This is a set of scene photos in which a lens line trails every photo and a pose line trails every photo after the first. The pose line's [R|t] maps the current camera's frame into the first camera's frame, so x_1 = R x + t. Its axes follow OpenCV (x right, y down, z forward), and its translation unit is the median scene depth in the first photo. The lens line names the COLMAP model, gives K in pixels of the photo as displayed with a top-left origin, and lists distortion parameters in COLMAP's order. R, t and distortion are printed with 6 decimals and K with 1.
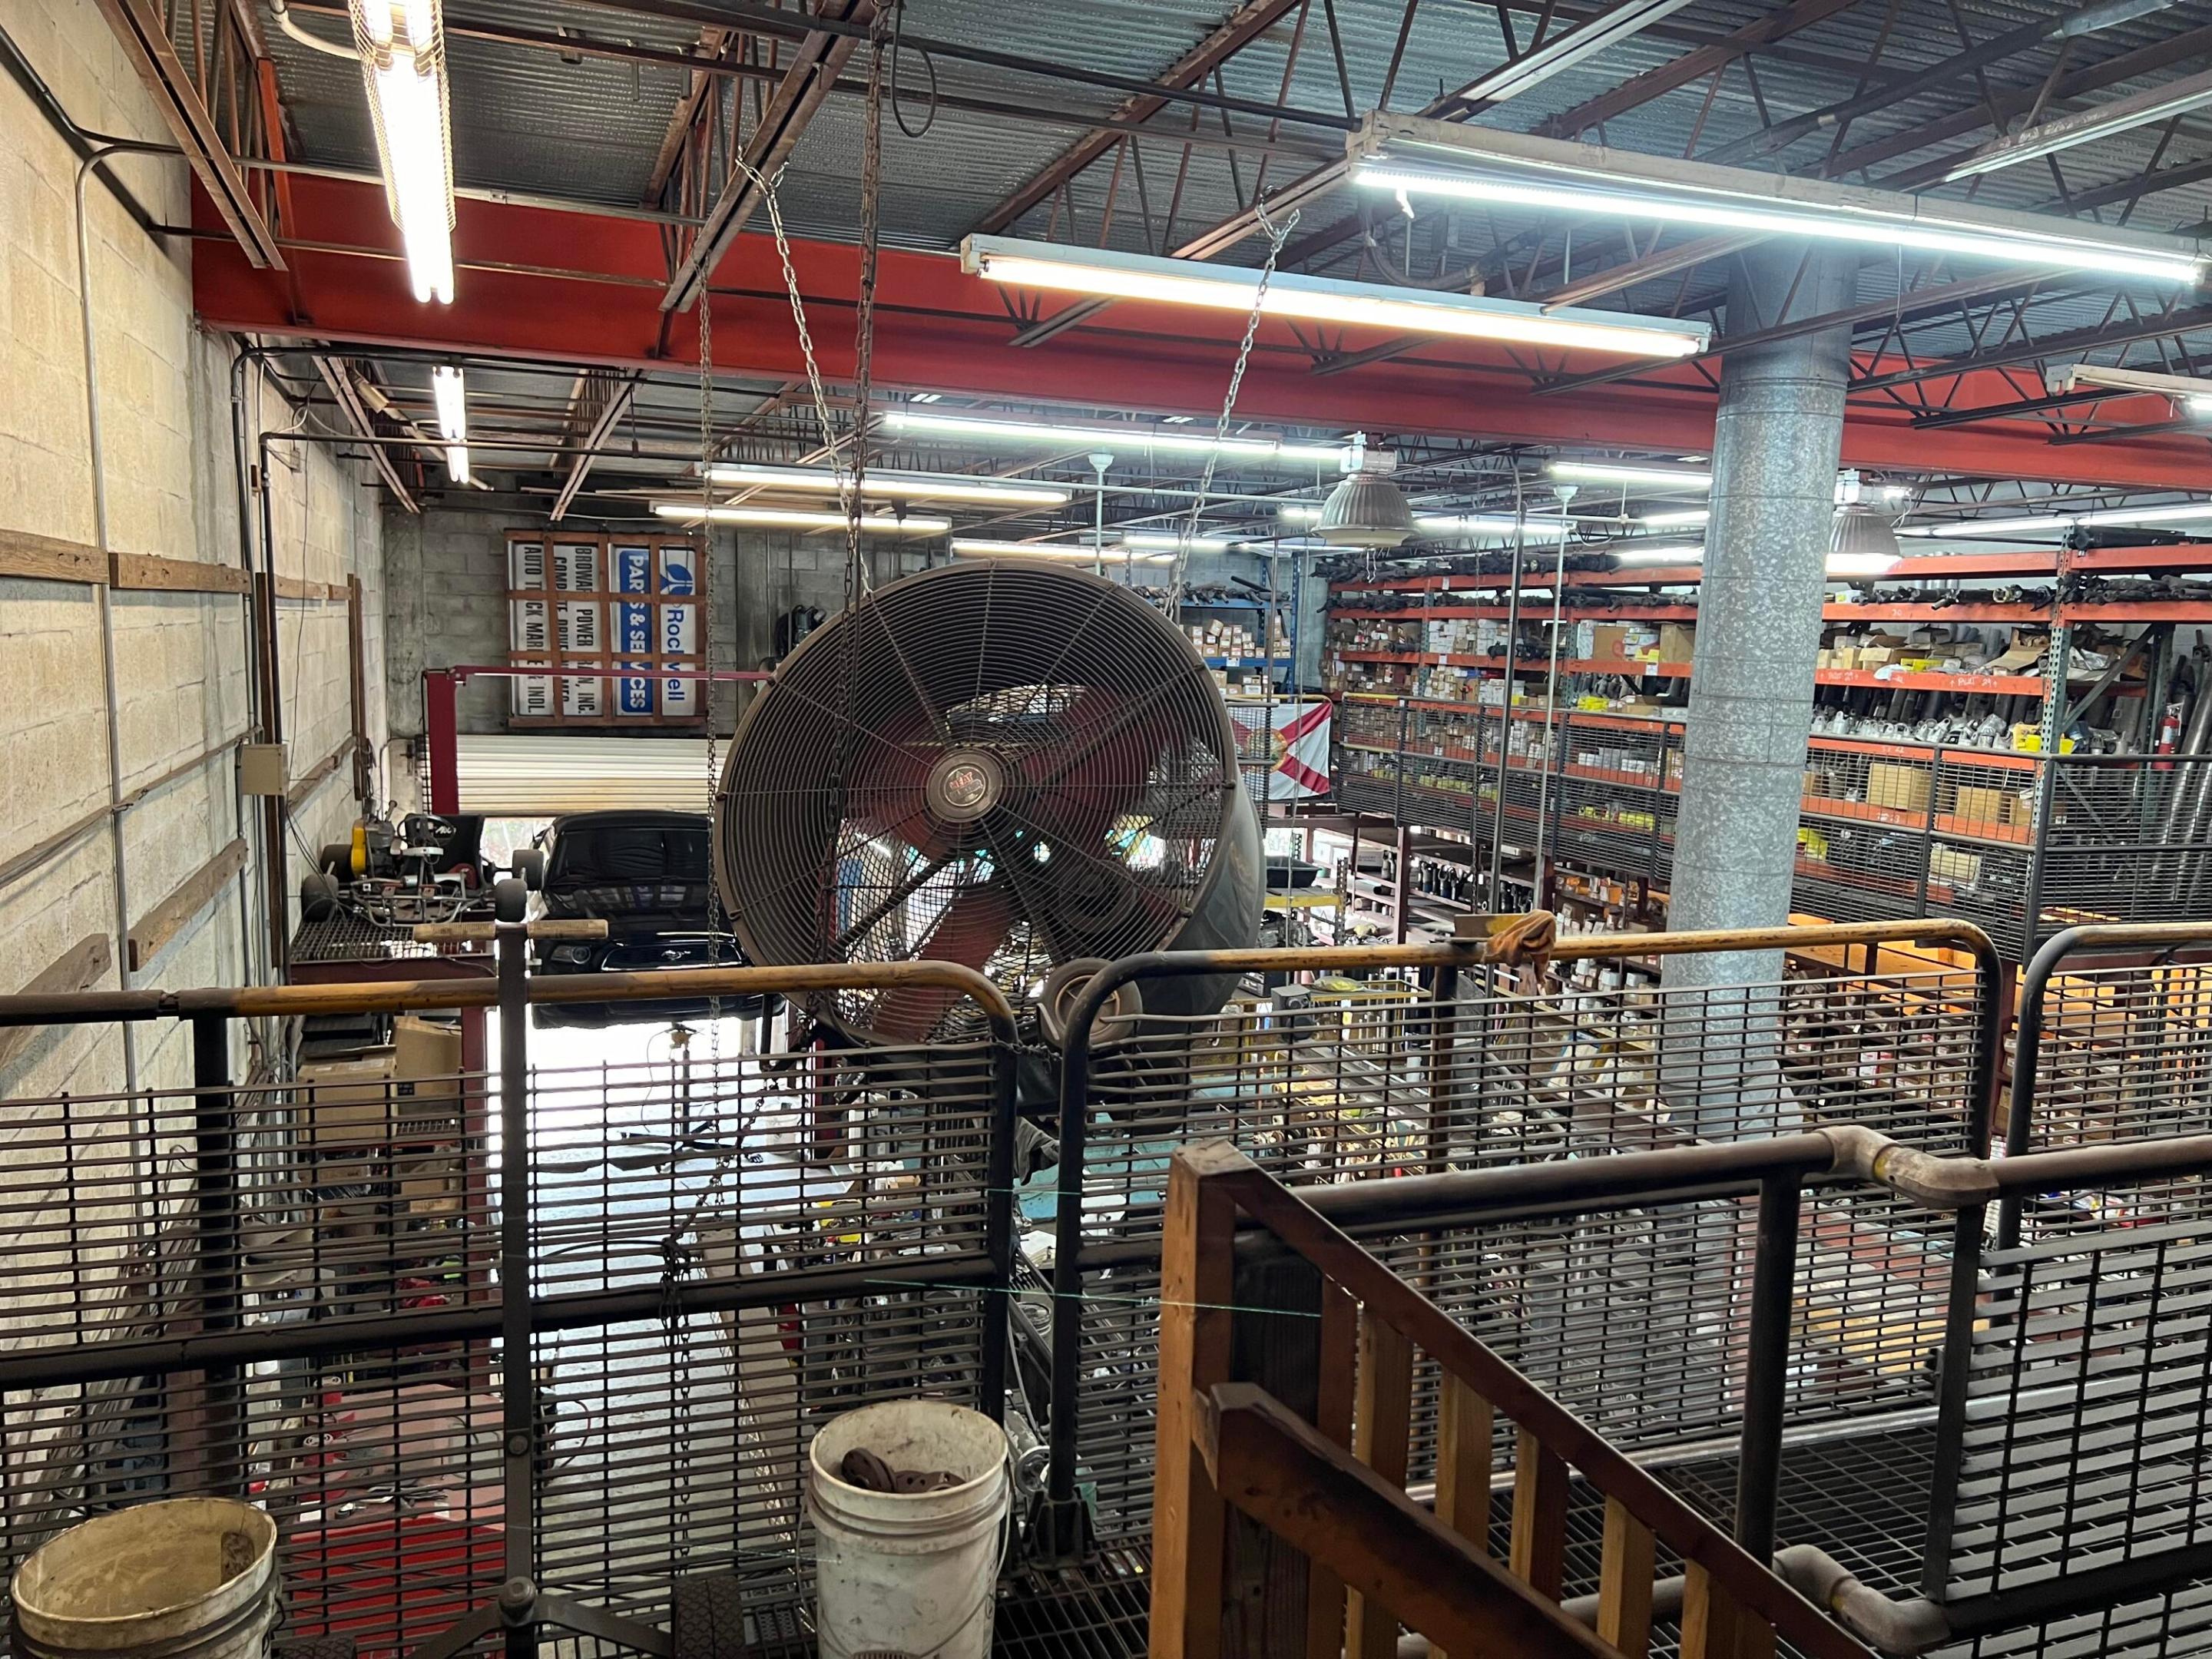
lens RADIAL K [[1663.8, 0, 1134.8], [0, 1663.8, 847.4], [0, 0, 1]] dist [0.075732, -0.090497]
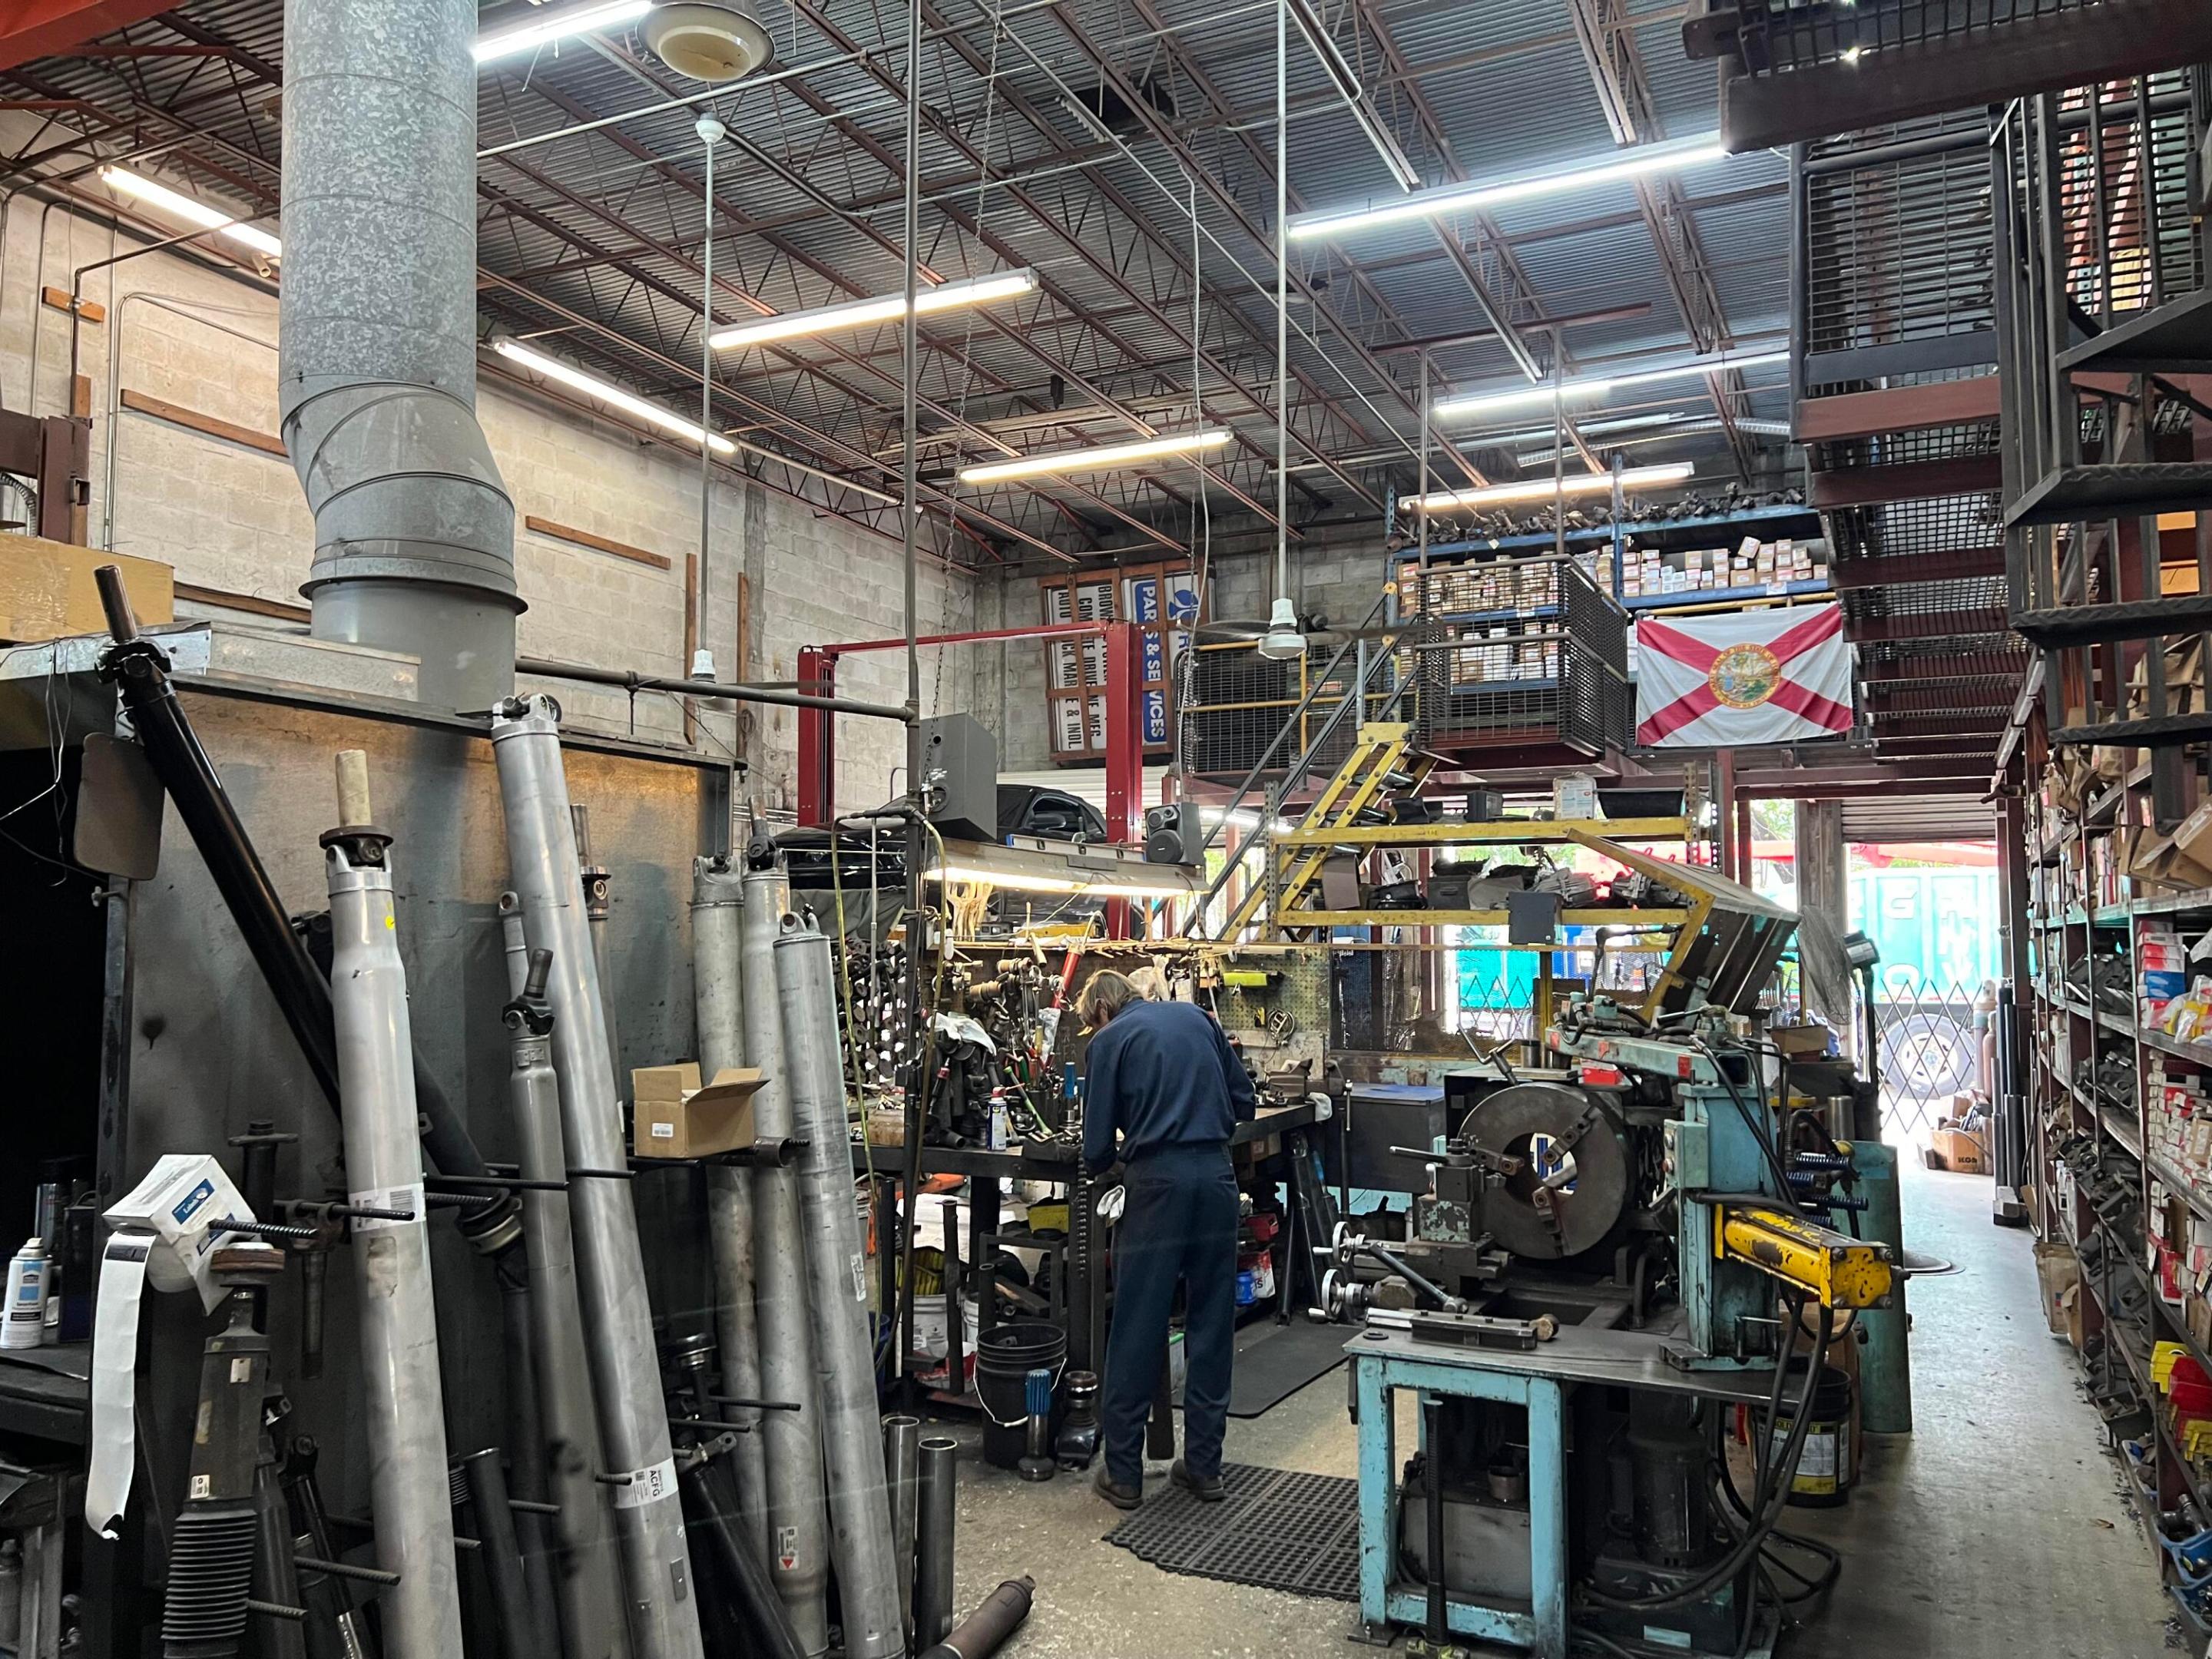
lens RADIAL K [[1663.8, 0, 1108.7], [0, 1663.8, 837.1], [0, 0, 1]] dist [0.075732, -0.090497]
pose [[0.676346, -0.080980, -0.732119, 0.420841], [-0.074726, 0.981267, -0.177572, 0.159392], [0.732784, 0.174808, 0.657625, 0.340422]]
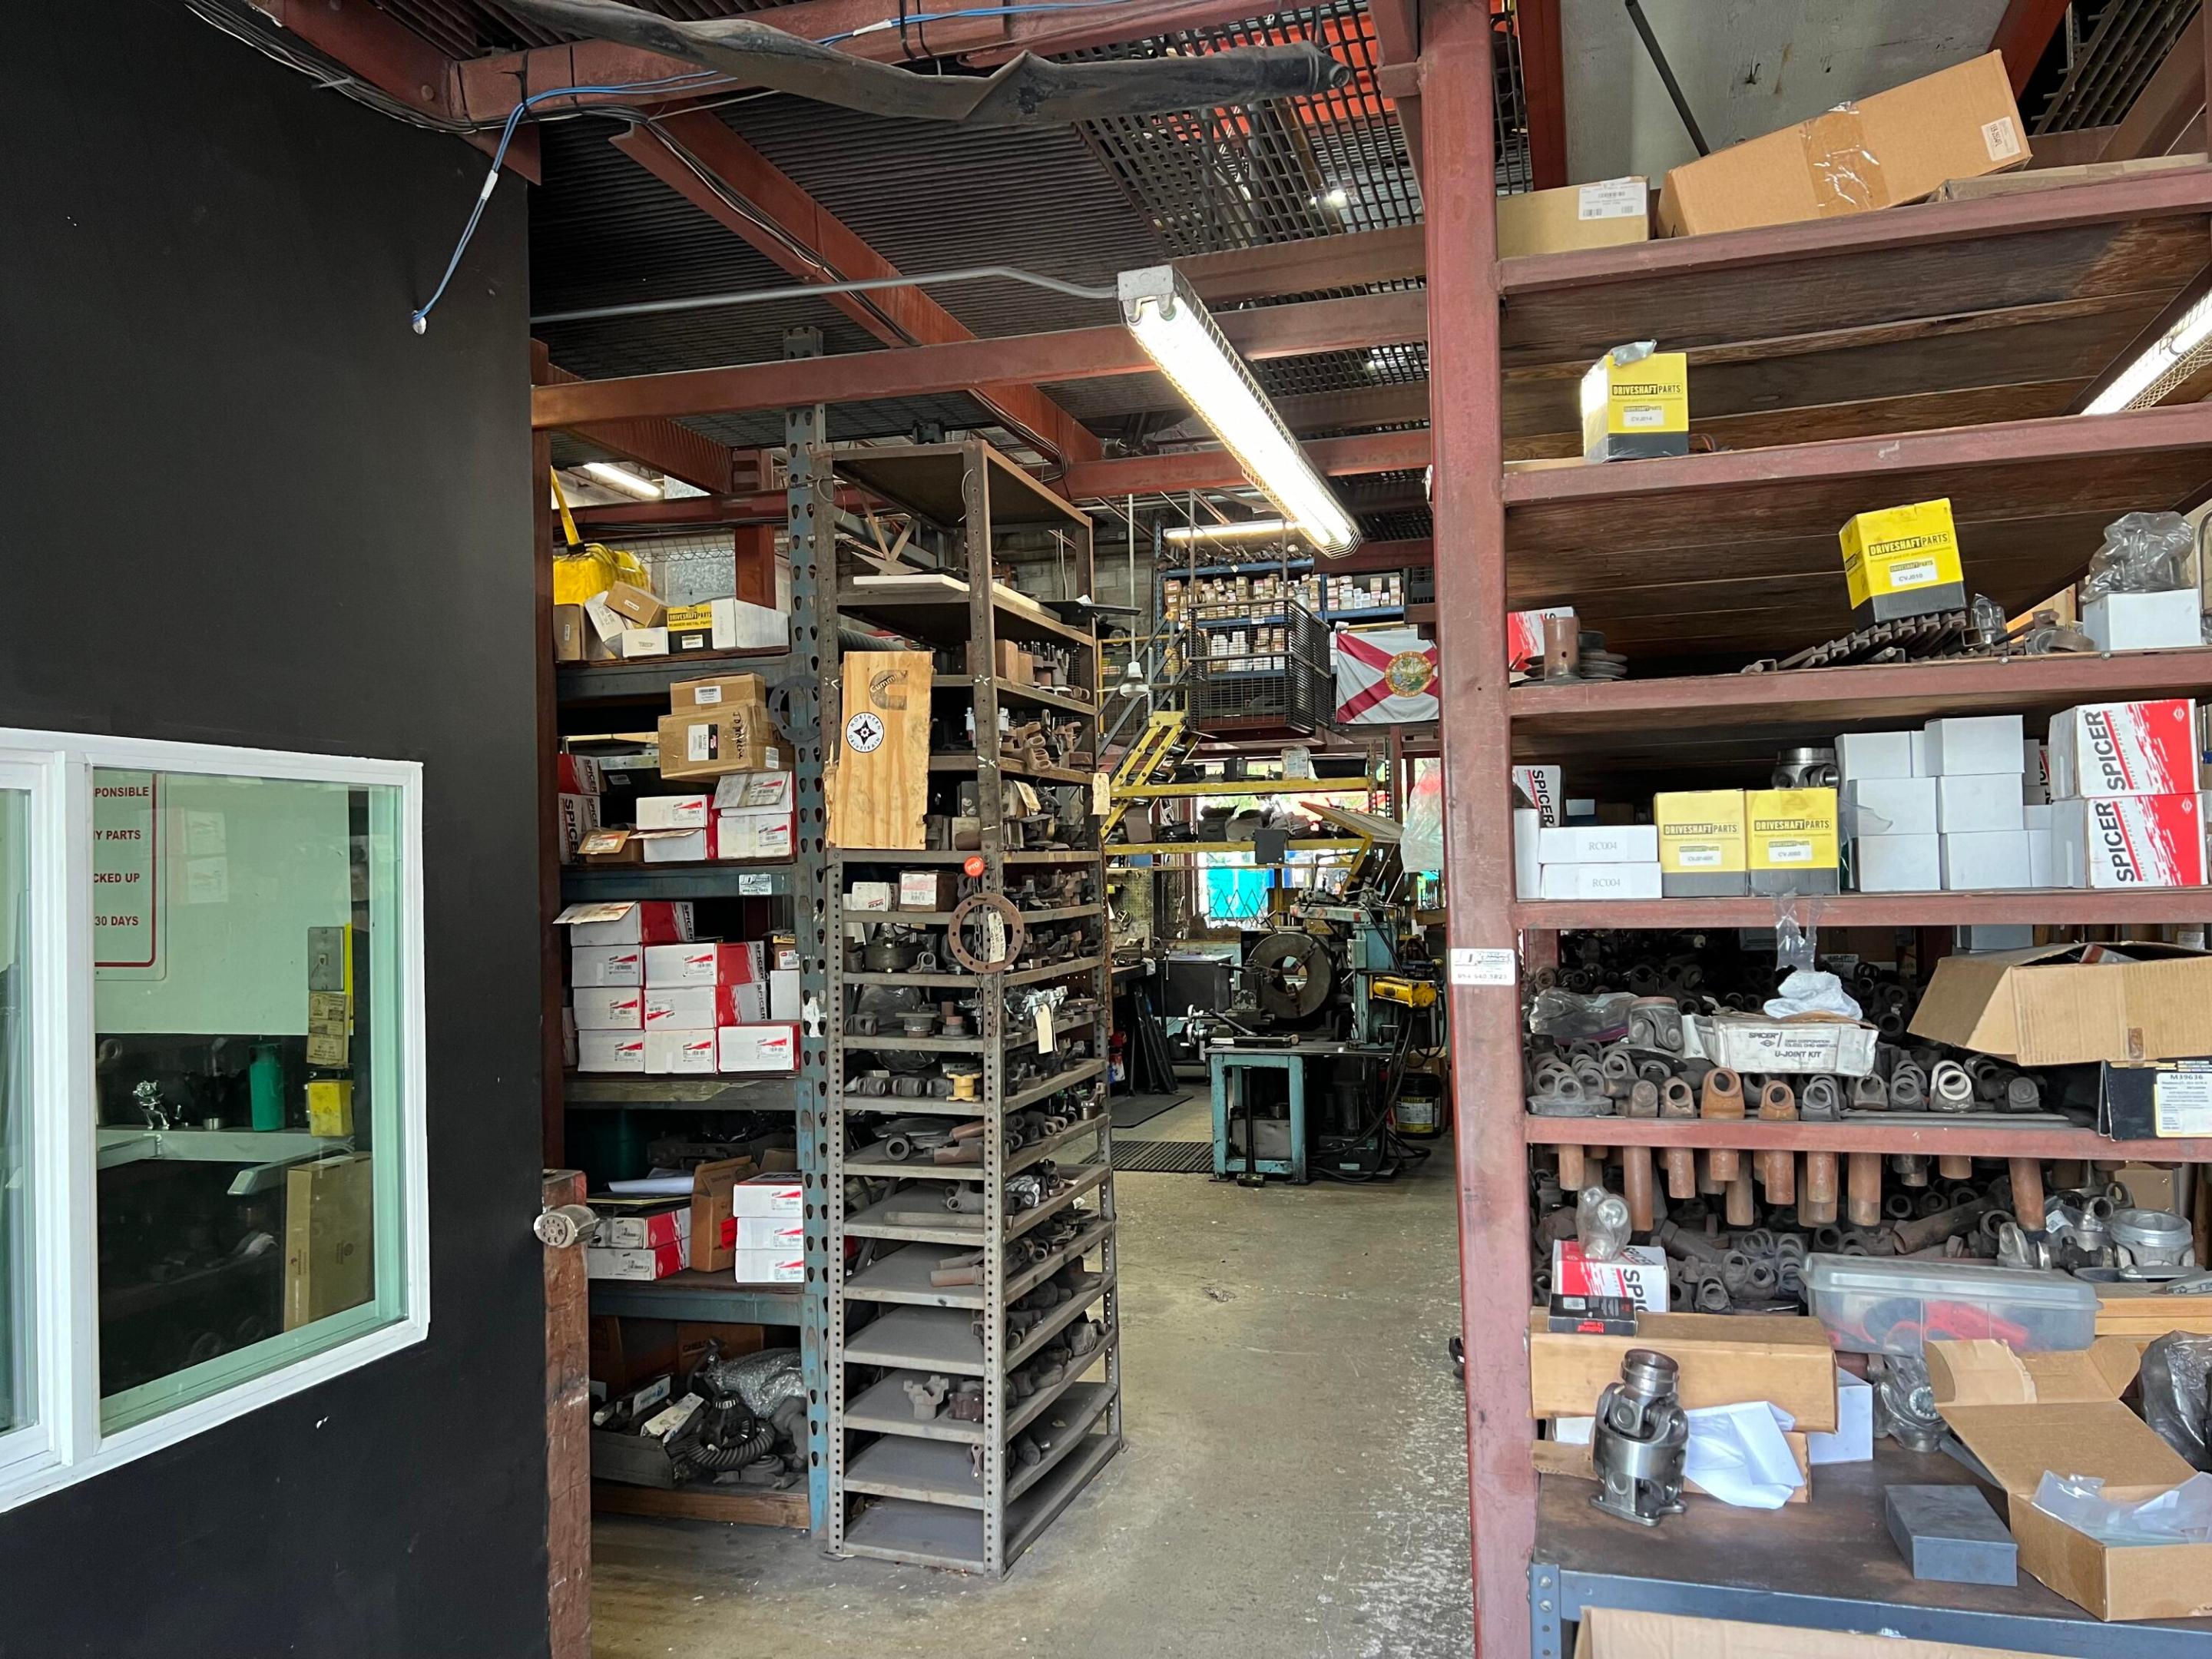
lens RADIAL K [[1663.8, 0, 1107.1], [0, 1663.8, 849.3], [0, 0, 1]] dist [0.075732, -0.090497]
pose [[0.787788, -0.059350, -0.613080, 0.559305], [-0.033501, 0.989745, -0.138861, 0.197854], [0.615035, 0.129932, 0.777721, 0.105431]]
